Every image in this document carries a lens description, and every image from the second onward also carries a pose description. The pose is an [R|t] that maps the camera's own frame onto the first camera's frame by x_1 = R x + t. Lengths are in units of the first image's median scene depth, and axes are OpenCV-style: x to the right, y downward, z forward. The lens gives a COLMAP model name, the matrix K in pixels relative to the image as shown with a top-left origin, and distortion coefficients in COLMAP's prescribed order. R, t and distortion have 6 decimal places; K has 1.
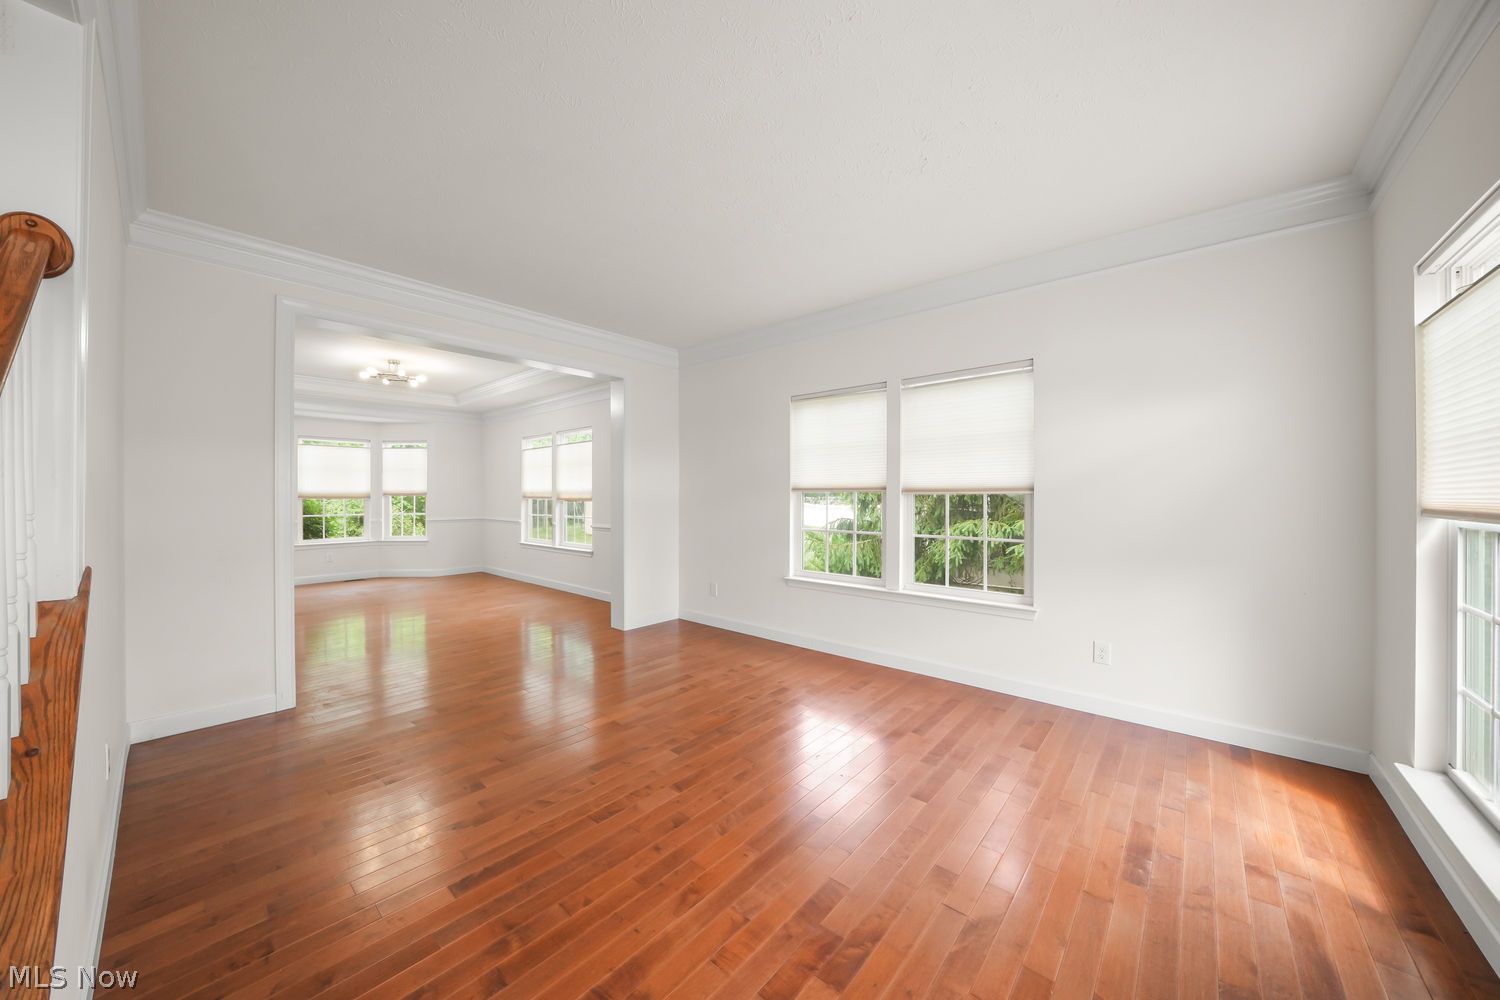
lens RADIAL K [[513.8, 0, 744.0], [0, 513.8, 490.2], [0, 0, 1]] dist [-0.005992, -0.000797]
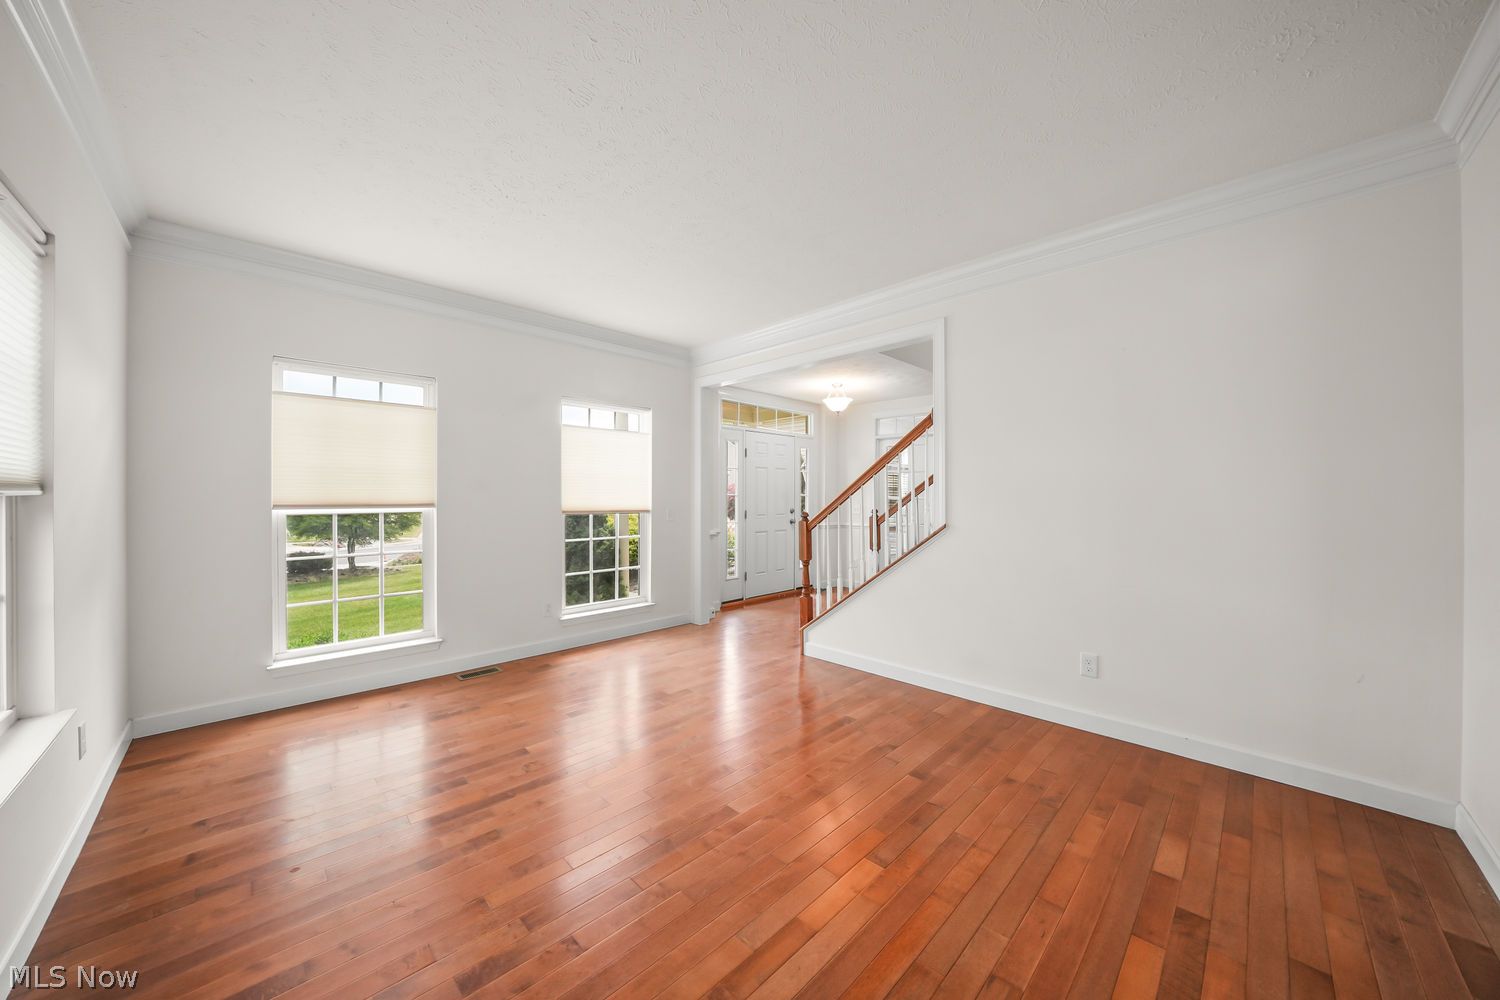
lens RADIAL K [[513.8, 0, 745.1], [0, 513.8, 498.3], [0, 0, 1]] dist [-0.005992, -0.000797]
pose [[-0.997218, 0.000146, 0.074538, -0.088458], [-0.000290, 0.999983, -0.005834, 0.006432], [-0.074537, -0.005840, -0.997201, 0.740430]]
